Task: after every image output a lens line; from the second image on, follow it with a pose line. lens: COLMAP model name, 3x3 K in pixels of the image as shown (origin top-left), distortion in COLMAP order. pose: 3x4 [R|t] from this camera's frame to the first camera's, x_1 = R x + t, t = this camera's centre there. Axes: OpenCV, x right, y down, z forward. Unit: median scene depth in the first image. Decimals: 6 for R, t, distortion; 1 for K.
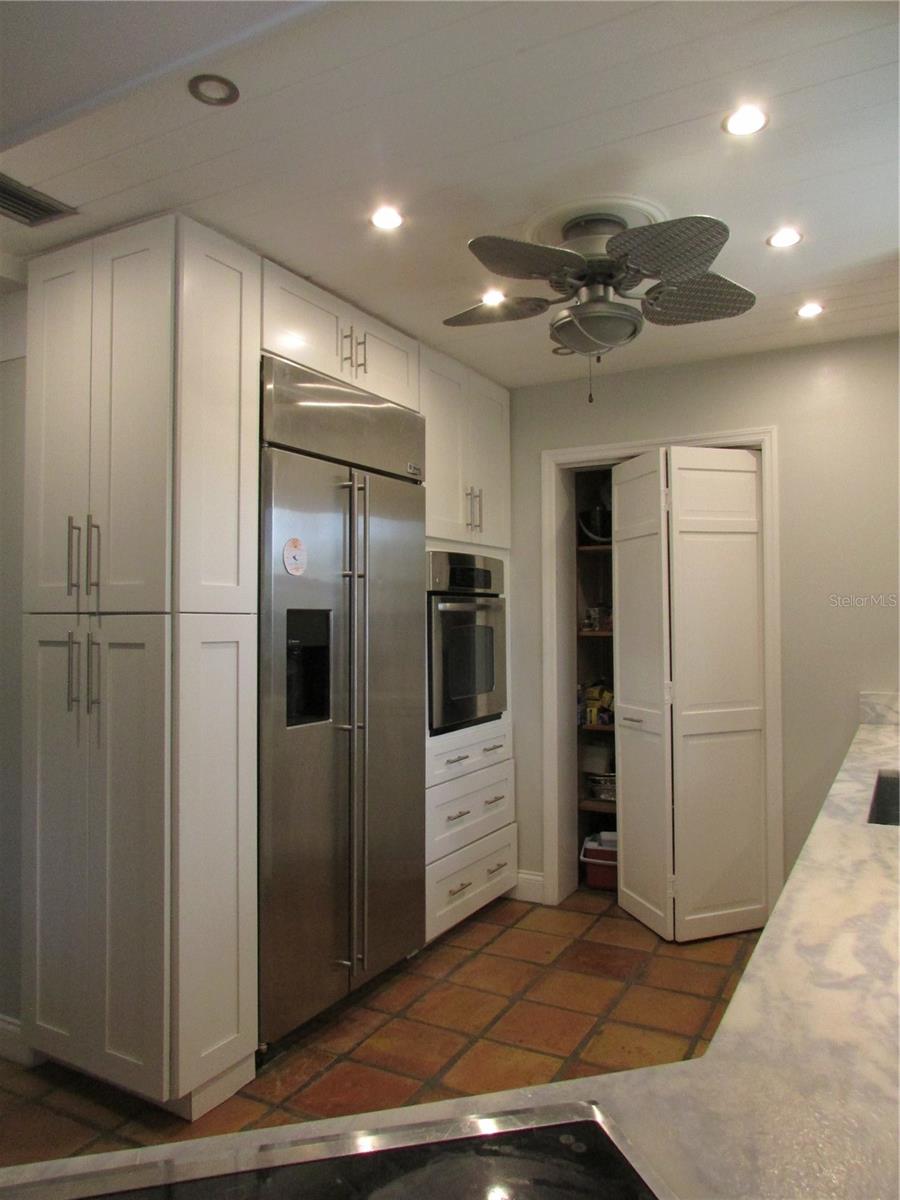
lens RADIAL K [[848.2, 0, 450.0], [0, 848.2, 600.0], [0, 0, 1]] dist [-0.016693, 0.002899]
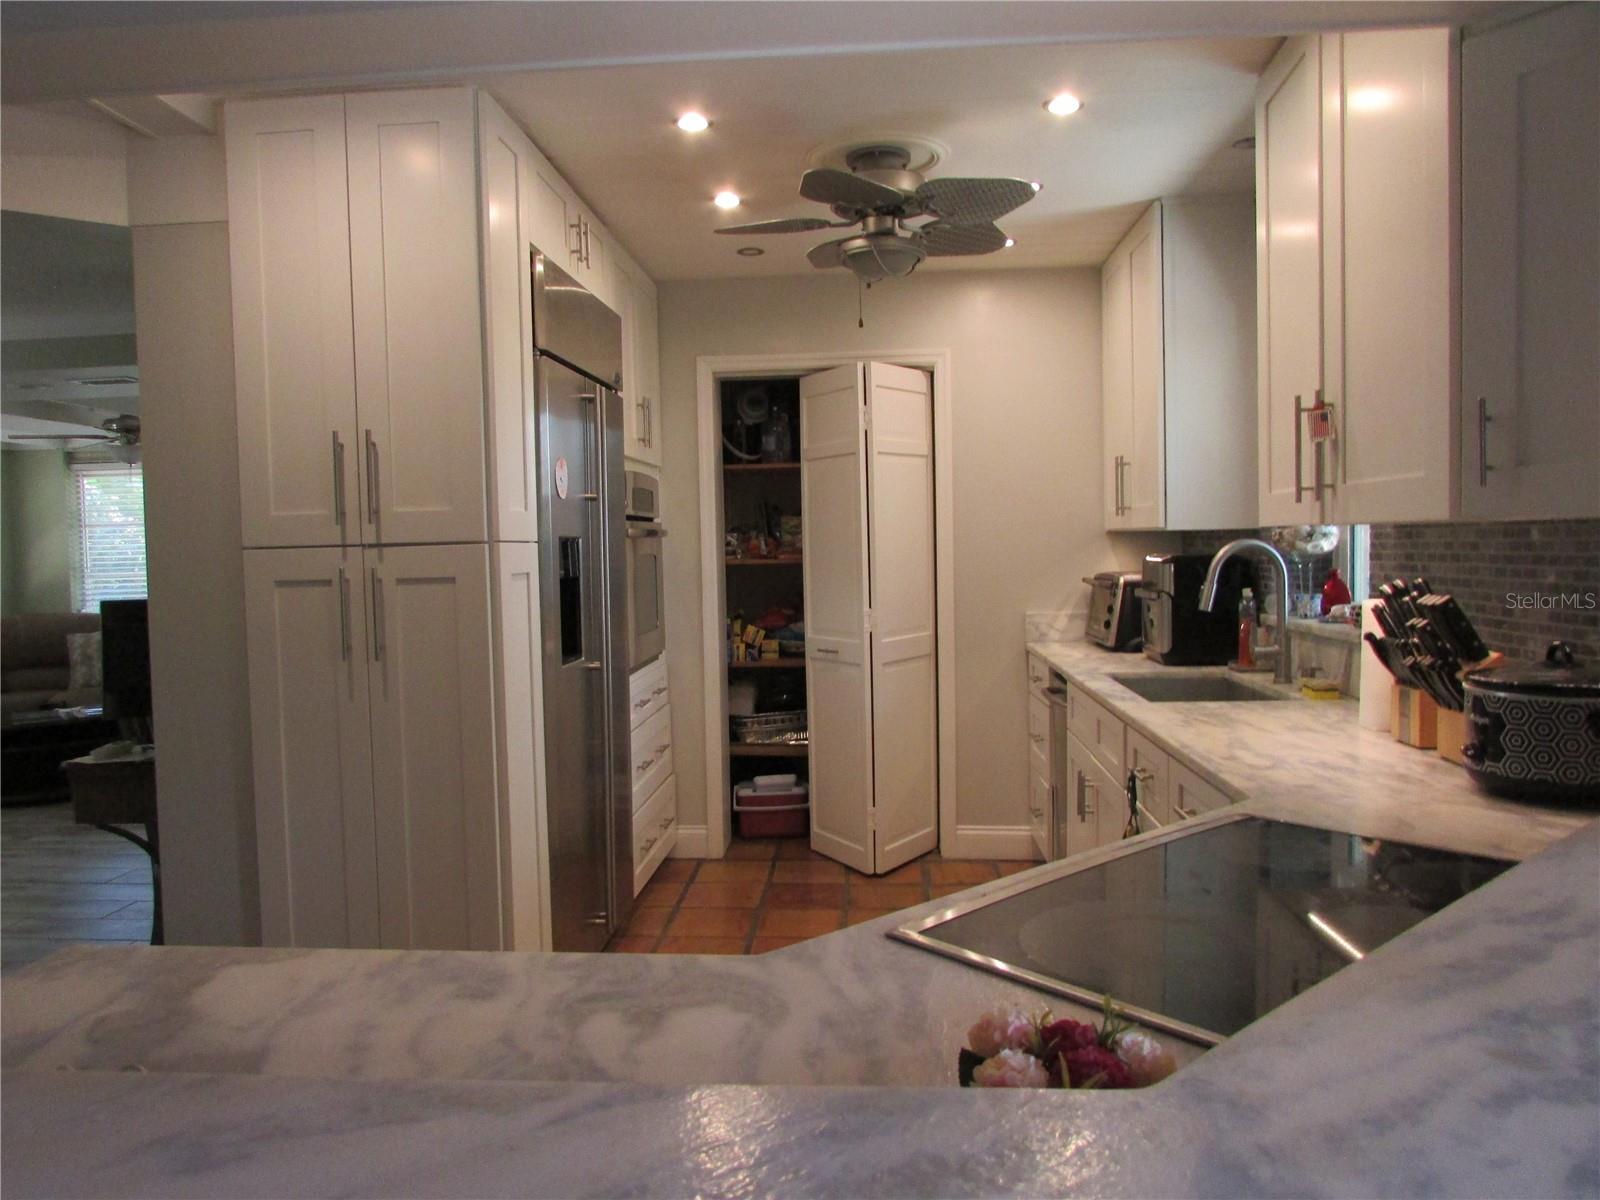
lens RADIAL K [[1130.4, 0, 783.5], [0, 1130.4, 603.6], [0, 0, 1]] dist [-0.046463, 0.000954]
pose [[0.913273, -0.032704, 0.406032, -0.364281], [0.002898, 0.997268, 0.073808, -0.006190], [-0.407337, -0.066231, 0.910873, -0.152538]]
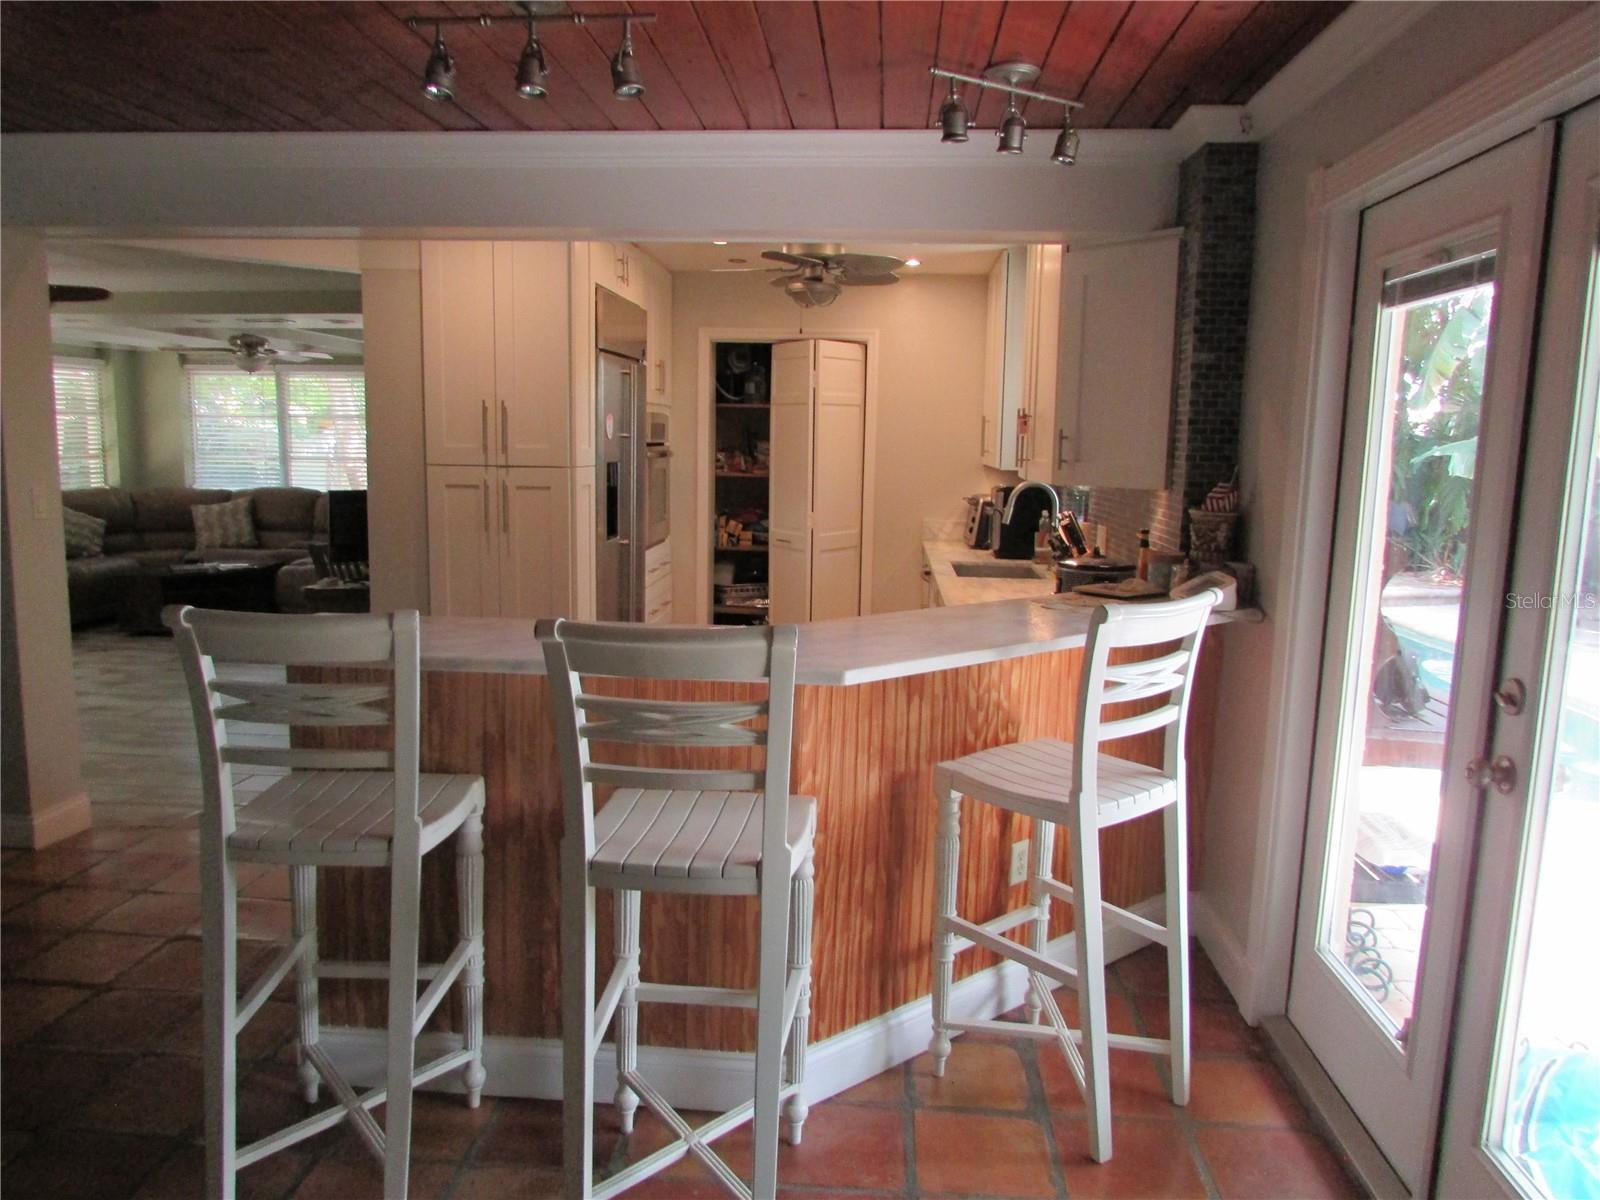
lens RADIAL K [[1131.0, 0, 796.4], [0, 1131.0, 602.1], [0, 0, 1]] dist [-0.016693, 0.002899]
pose [[0.911524, -0.032872, 0.409932, -0.558554], [-0.038467, 0.985615, 0.164570, -0.069552], [-0.409445, -0.165778, 0.897147, -0.749094]]
